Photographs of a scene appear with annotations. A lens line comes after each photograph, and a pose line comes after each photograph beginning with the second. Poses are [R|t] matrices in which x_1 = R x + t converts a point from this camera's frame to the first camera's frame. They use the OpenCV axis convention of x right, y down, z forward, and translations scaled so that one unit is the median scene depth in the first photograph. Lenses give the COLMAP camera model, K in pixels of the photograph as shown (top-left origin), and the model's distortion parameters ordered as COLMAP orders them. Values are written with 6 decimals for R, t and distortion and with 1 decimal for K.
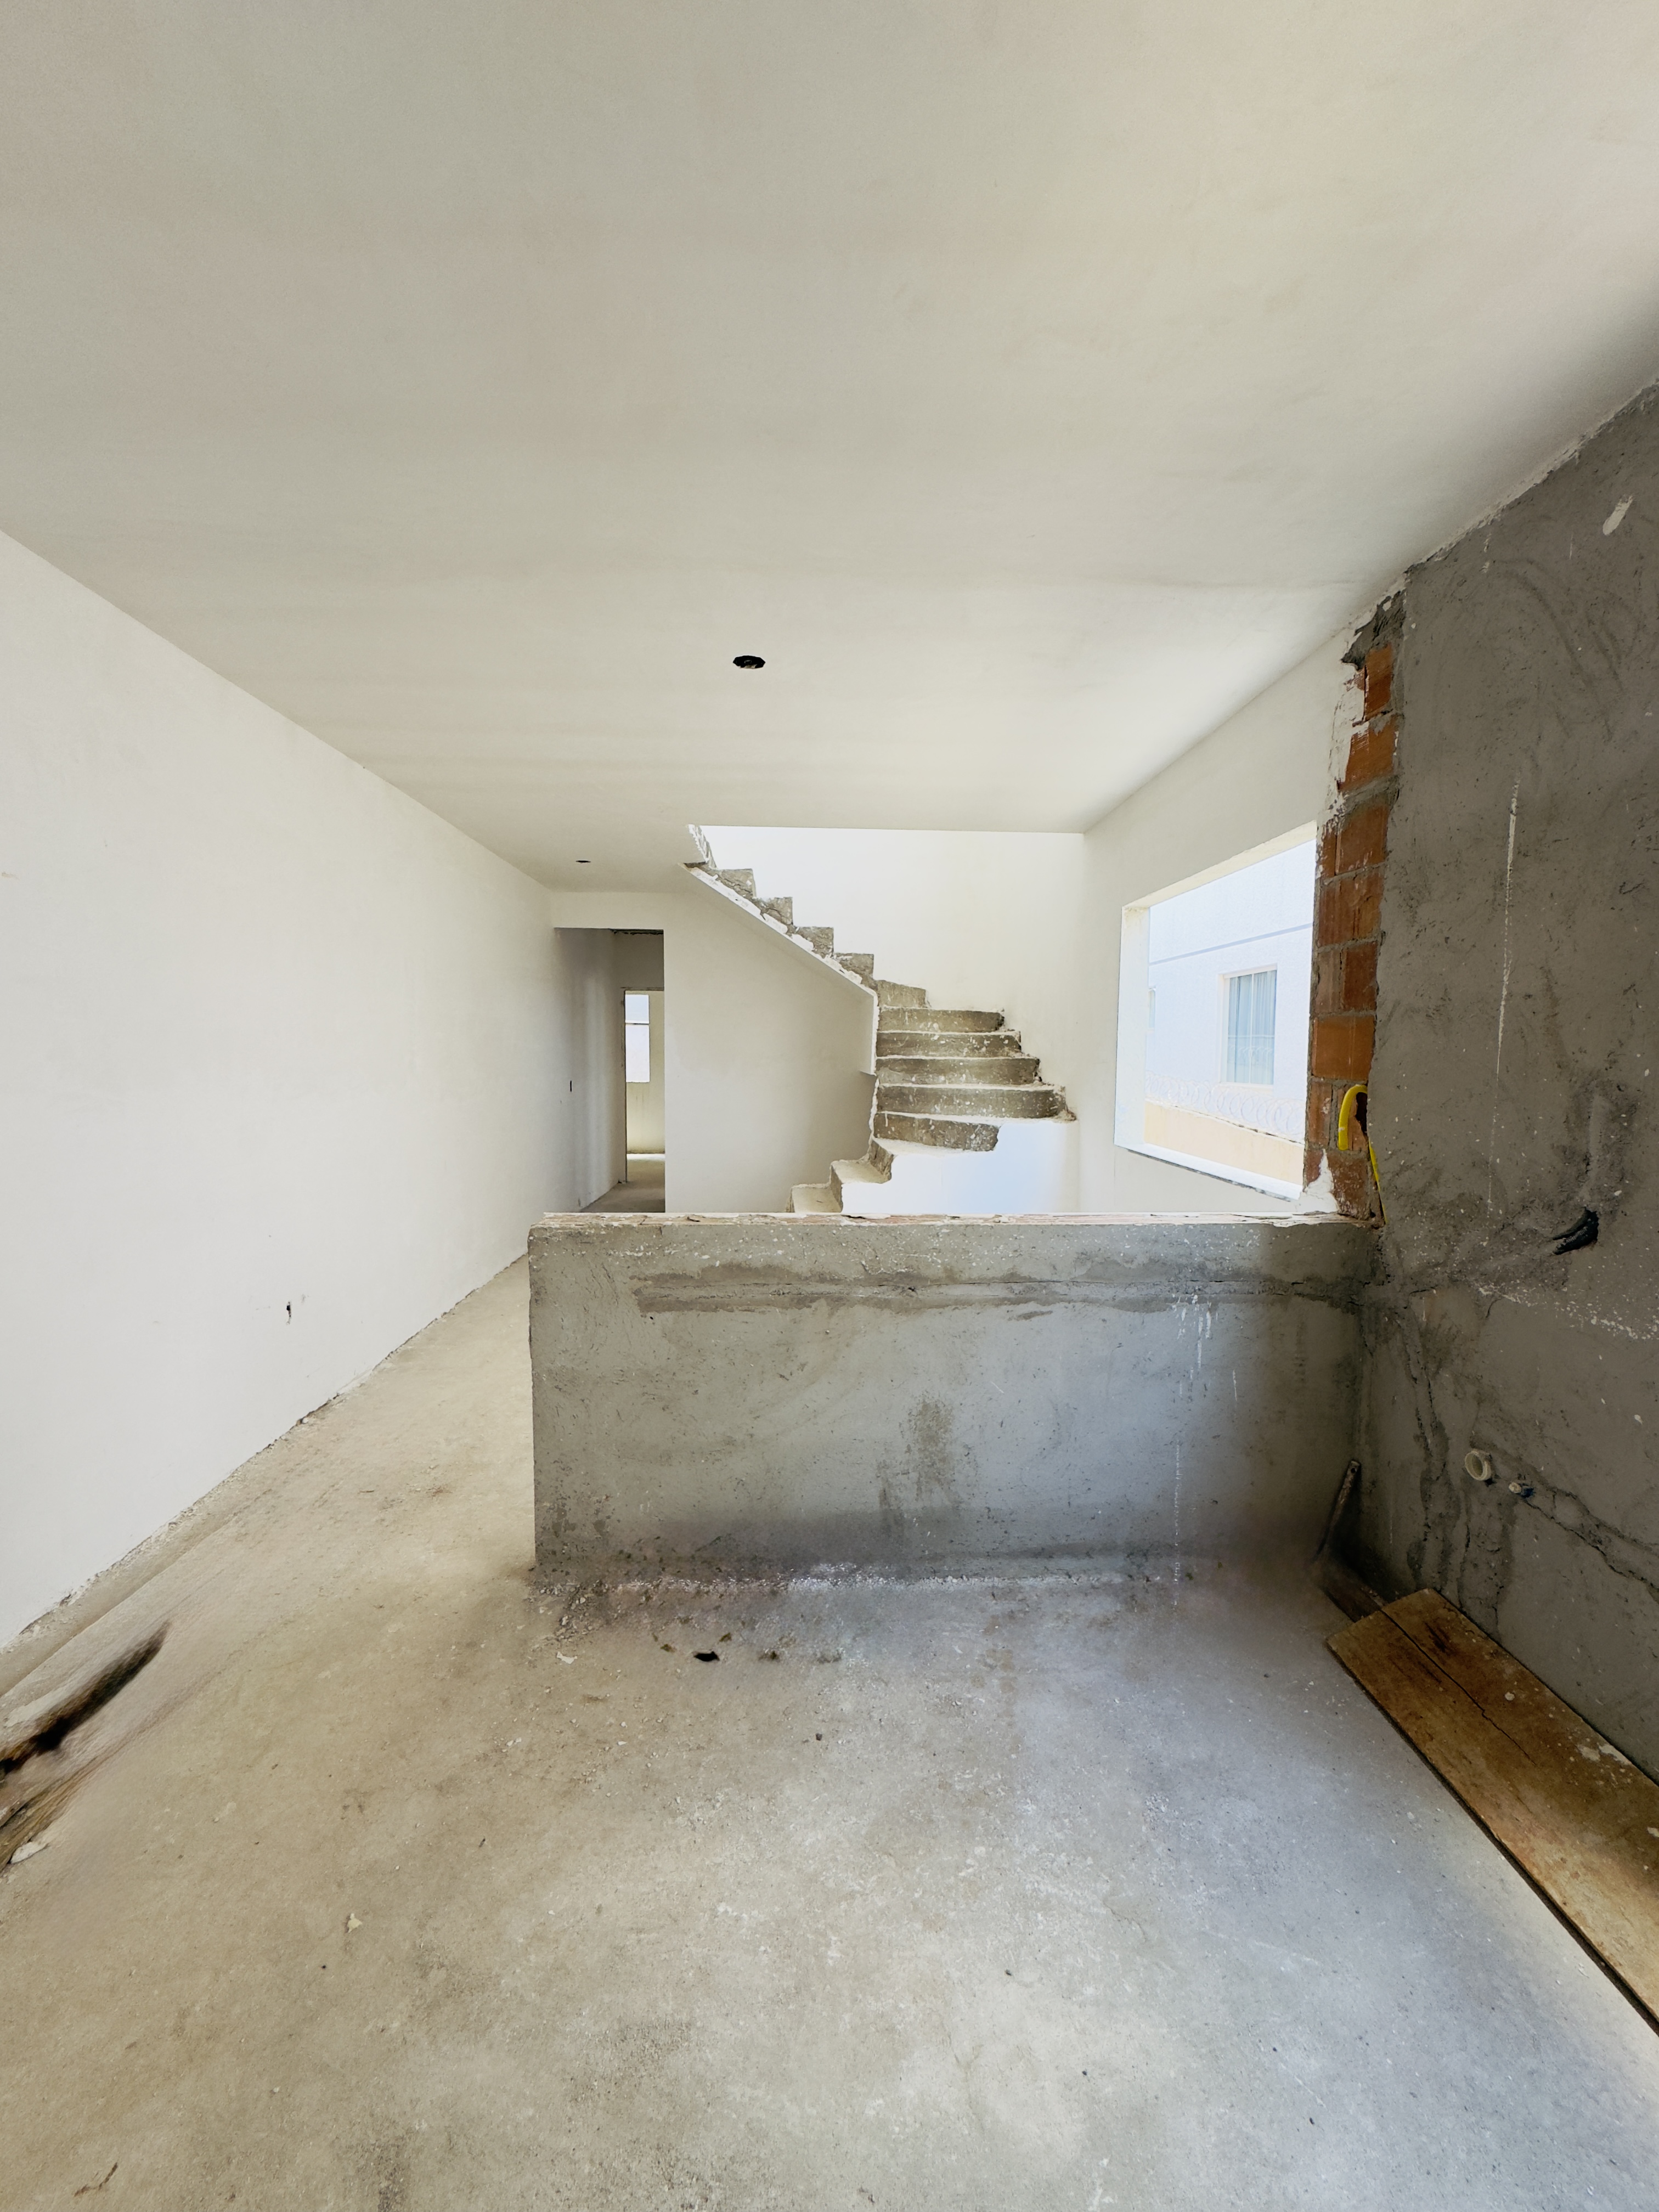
lens RADIAL K [[881.7, 0, 832.8], [0, 881.7, 1104.7], [0, 0, 1]] dist [-0.002713, 0.000468]
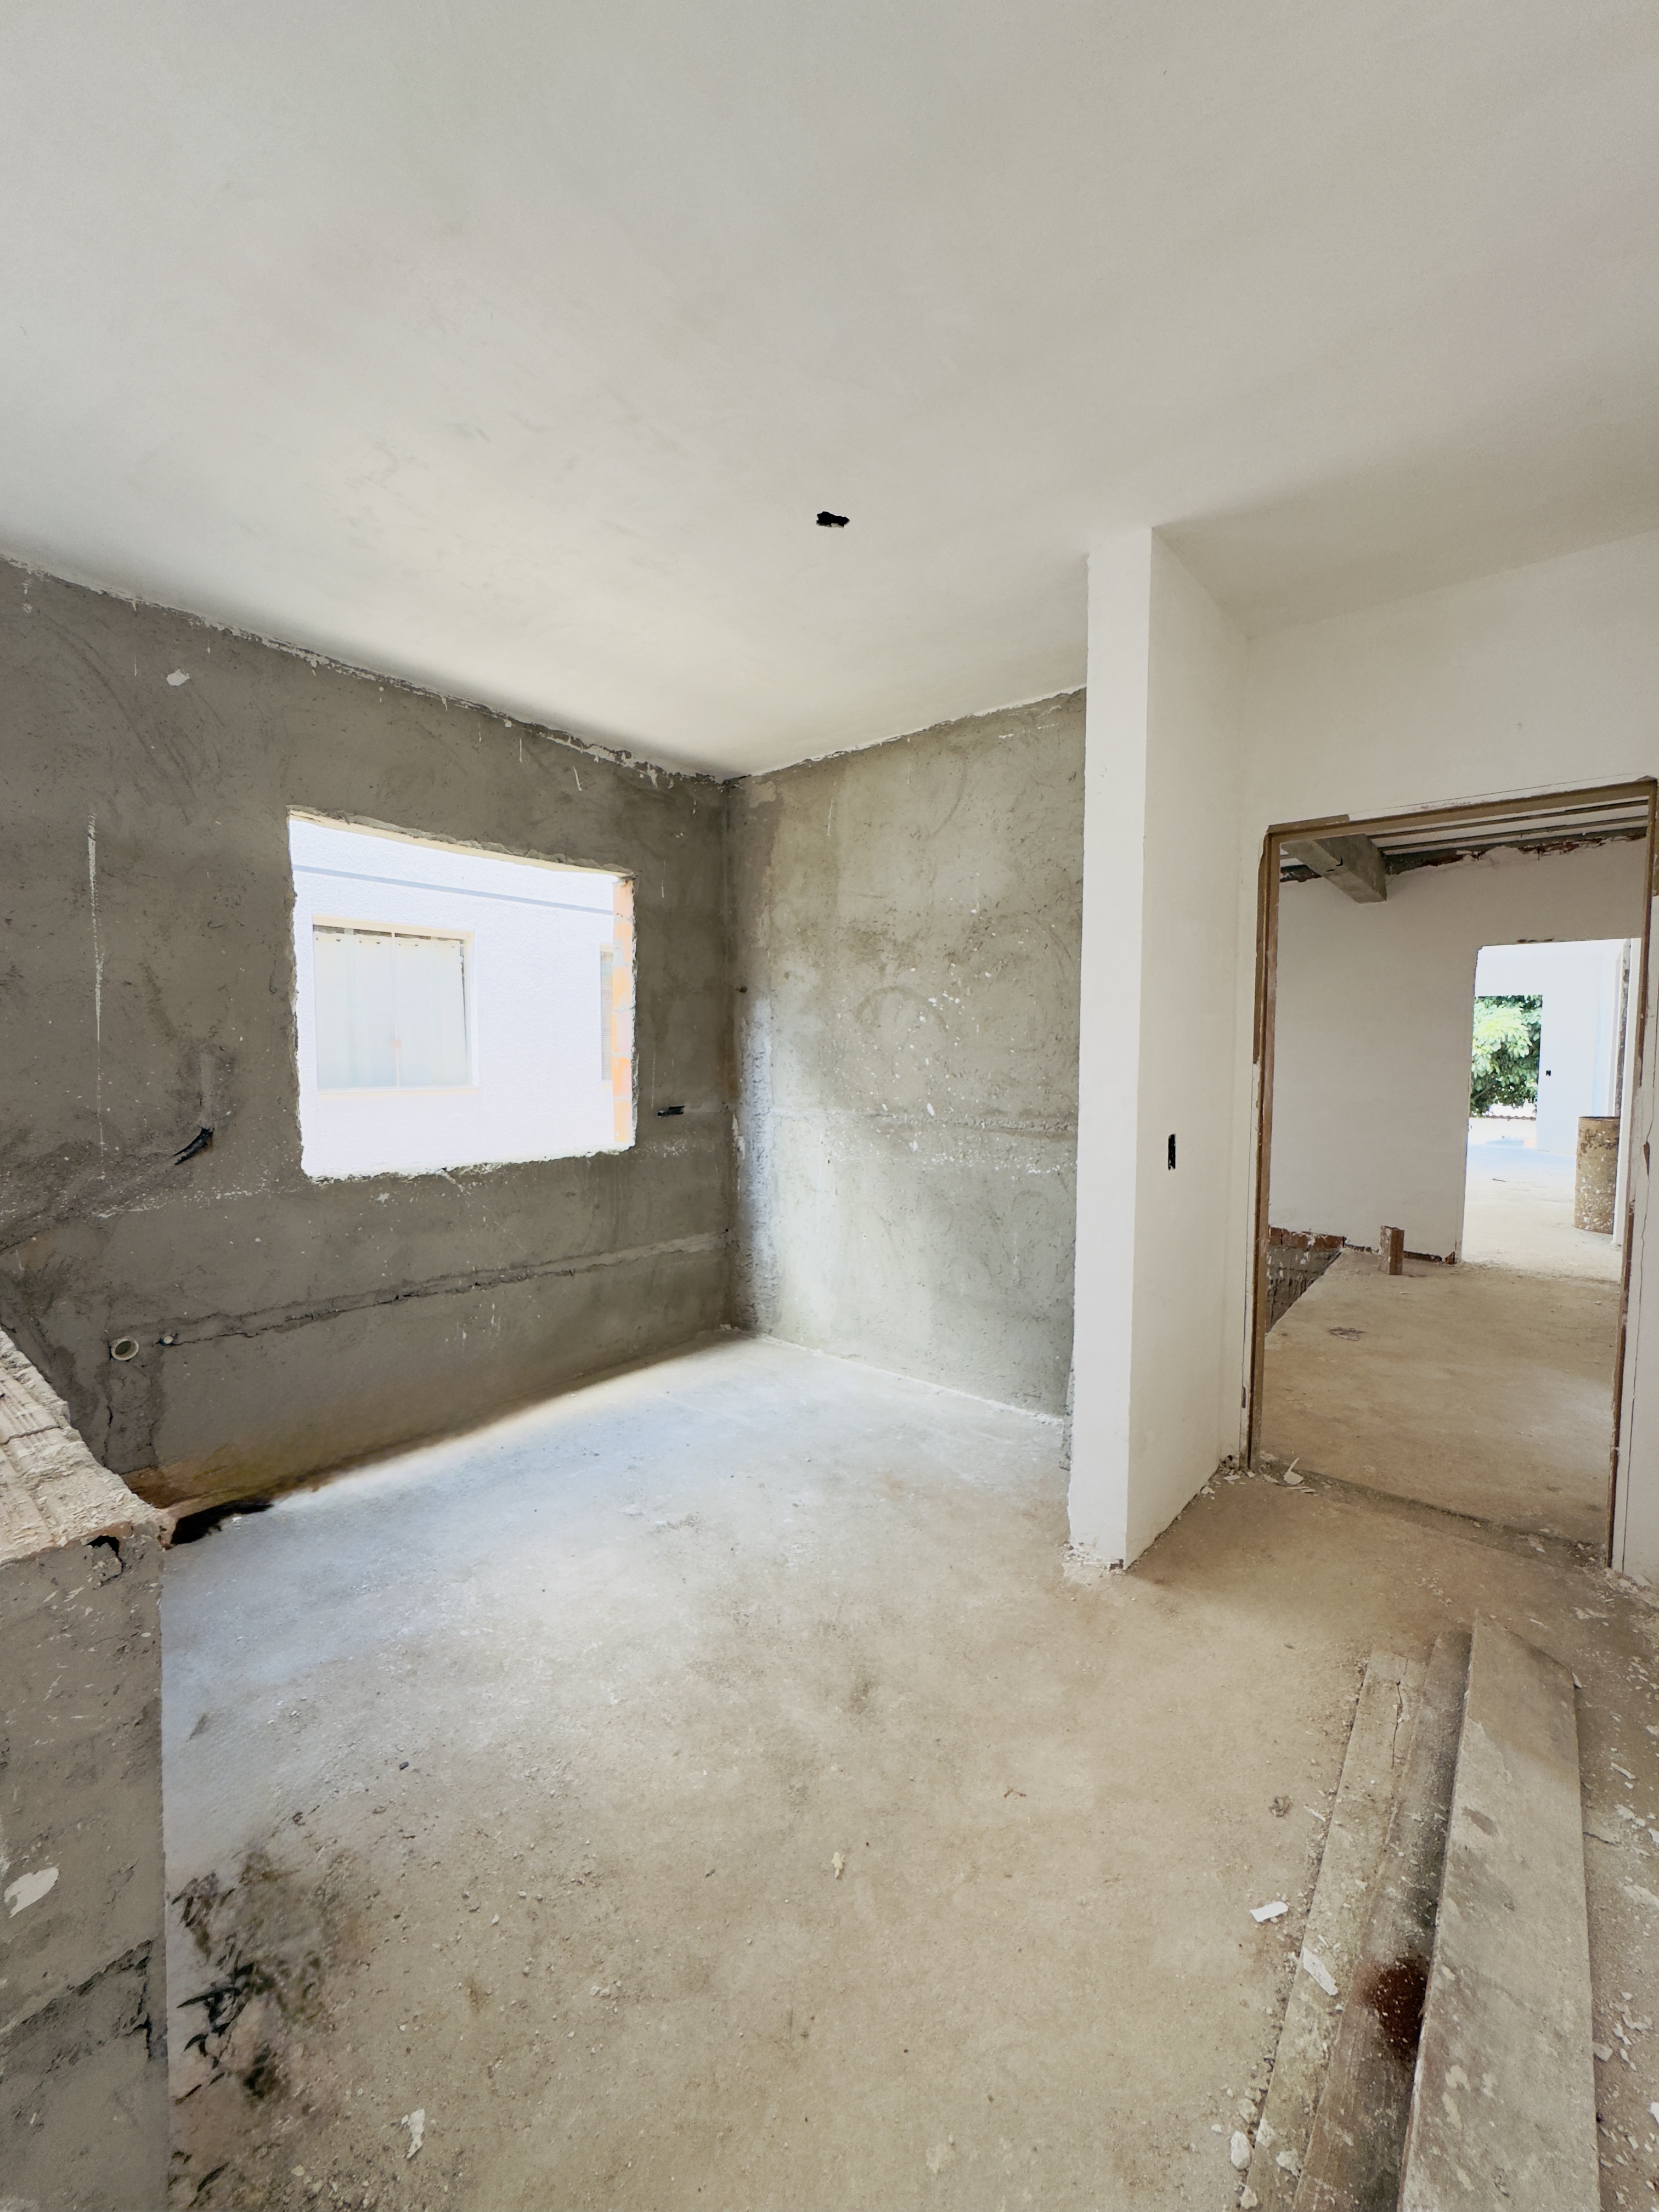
lens RADIAL K [[881.7, 0, 831.6], [0, 881.7, 1104.9], [0, 0, 1]] dist [-0.002713, 0.000468]
pose [[-0.744375, -0.049023, 0.665960, -0.885419], [0.034362, 0.993168, 0.111518, -0.050397], [-0.666877, 0.105895, -0.737605, 1.251632]]
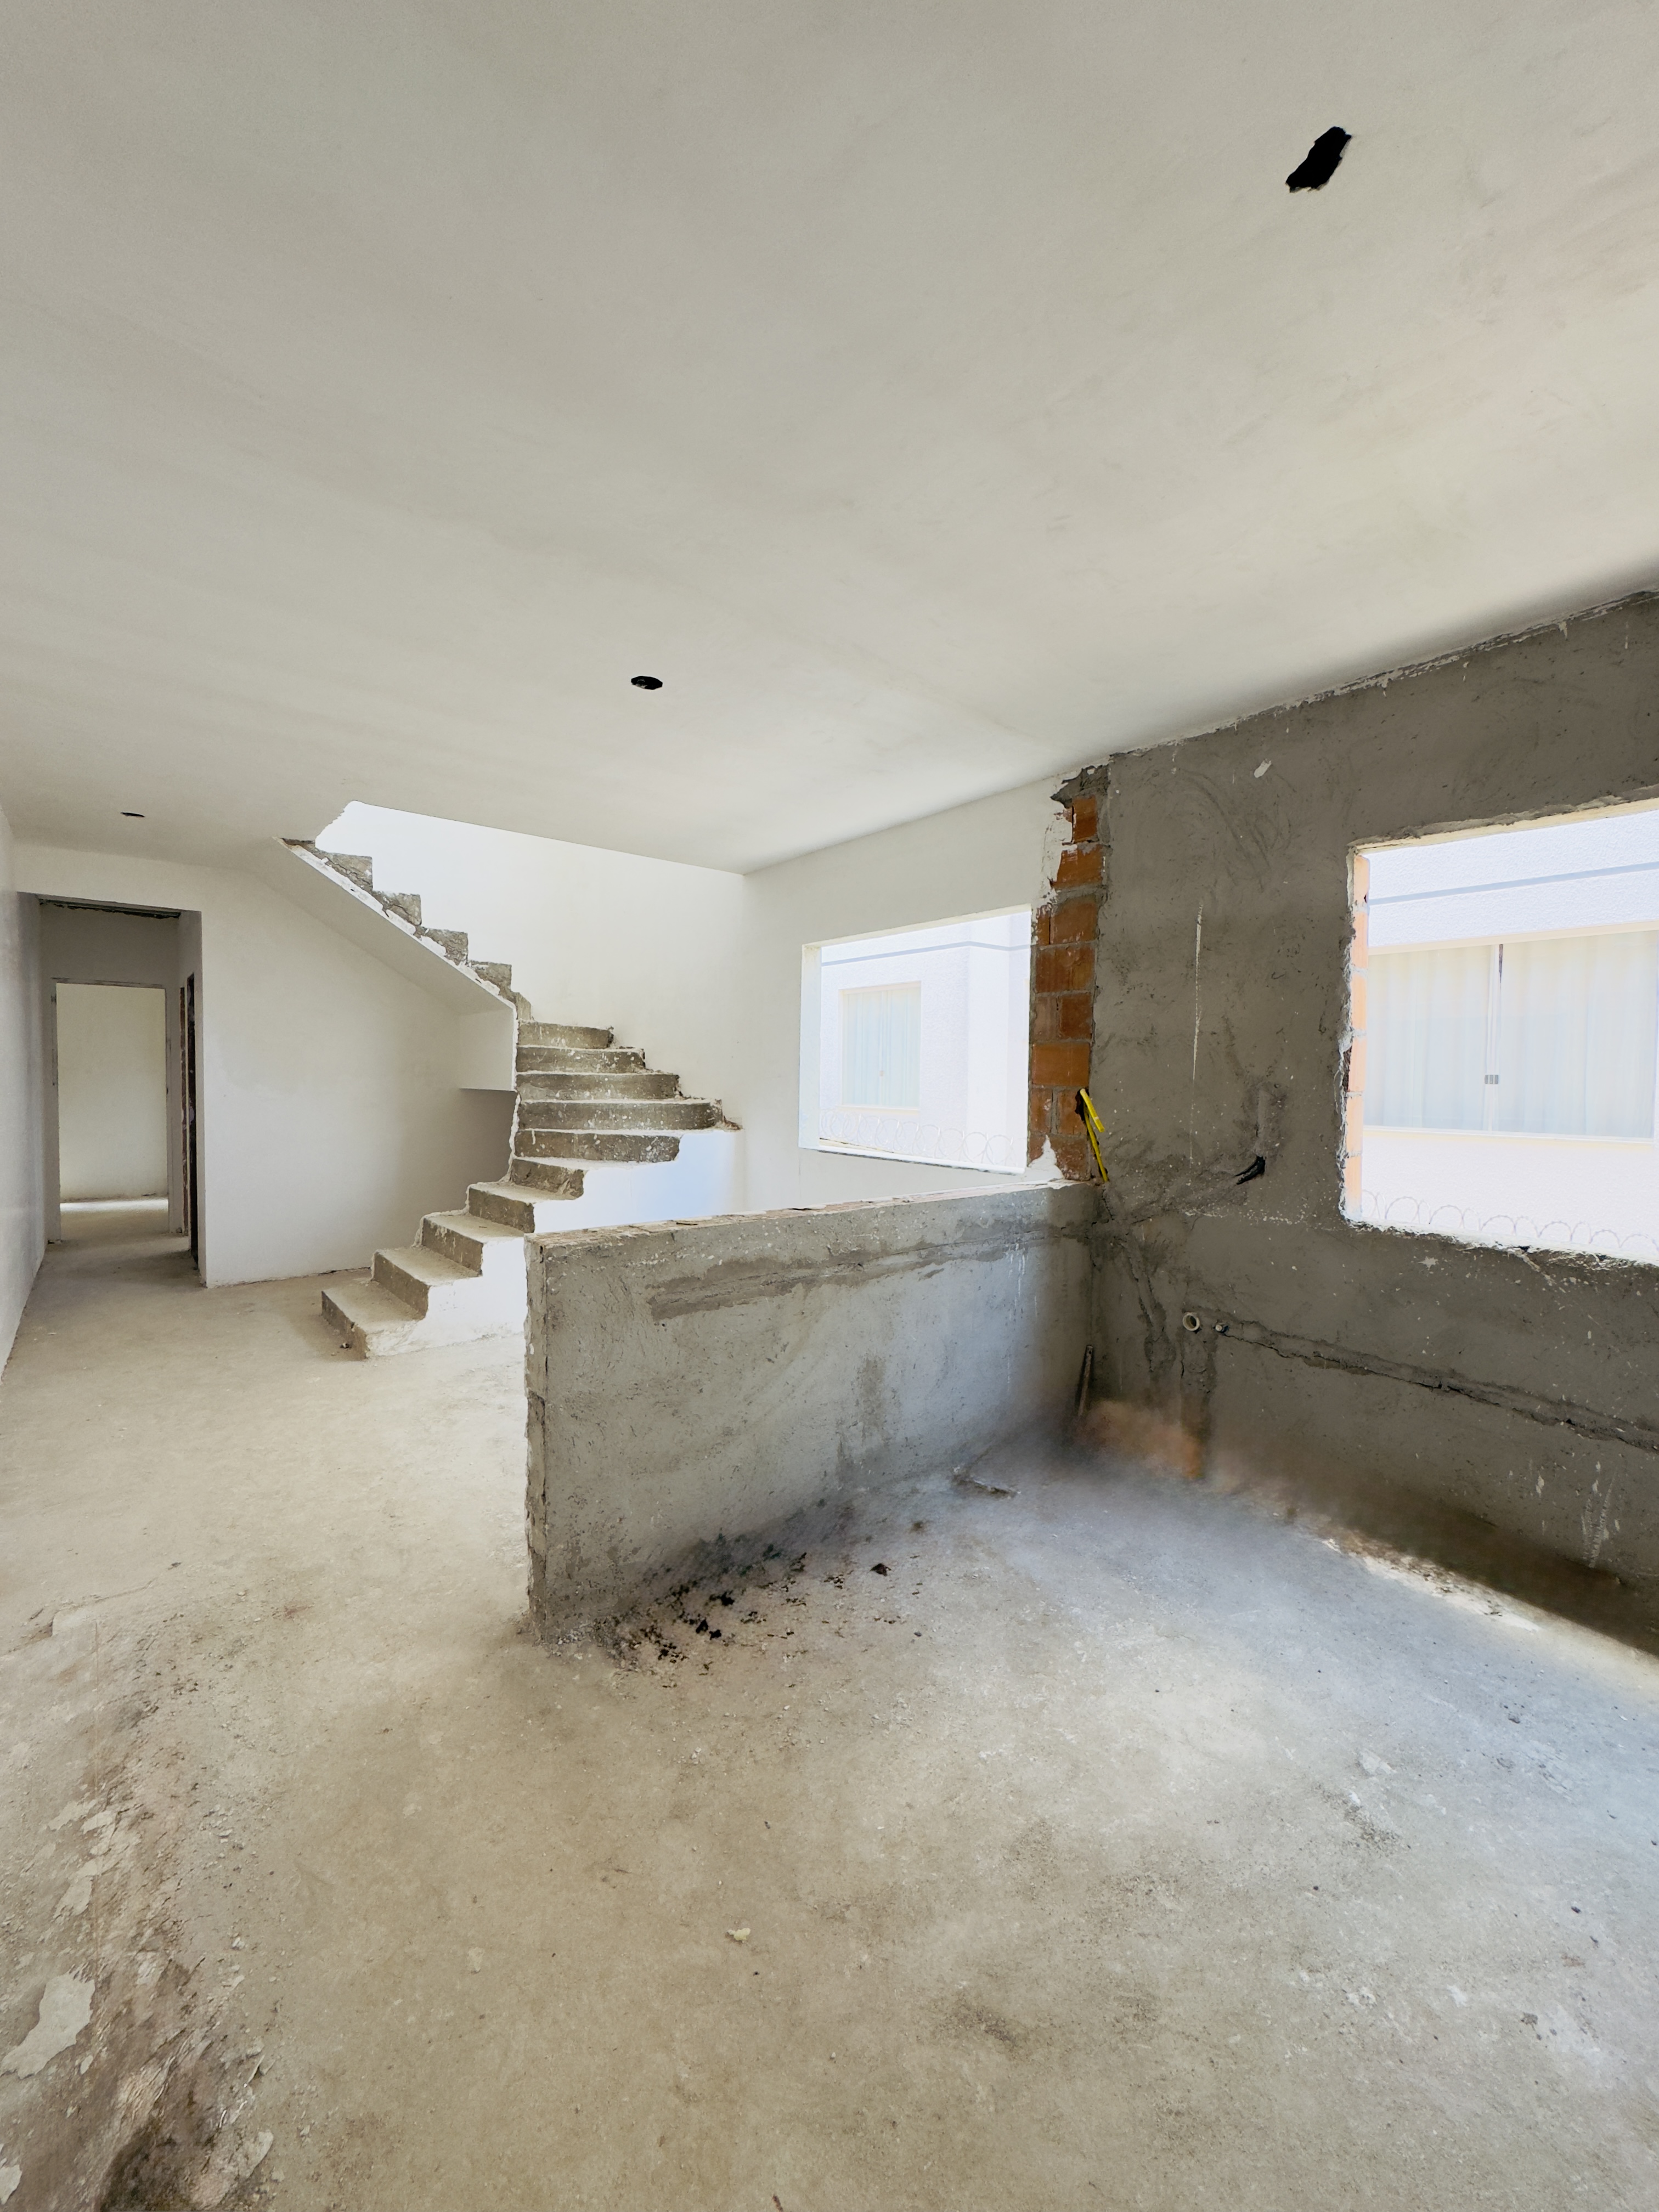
lens RADIAL K [[881.7, 0, 834.4], [0, 881.7, 1104.2], [0, 0, 1]] dist [-0.002713, 0.000468]
pose [[0.799014, -0.015819, 0.601104, -0.778008], [0.030211, 0.999448, -0.013854, 0.013025], [-0.600553, 0.029230, 0.799050, 0.090122]]
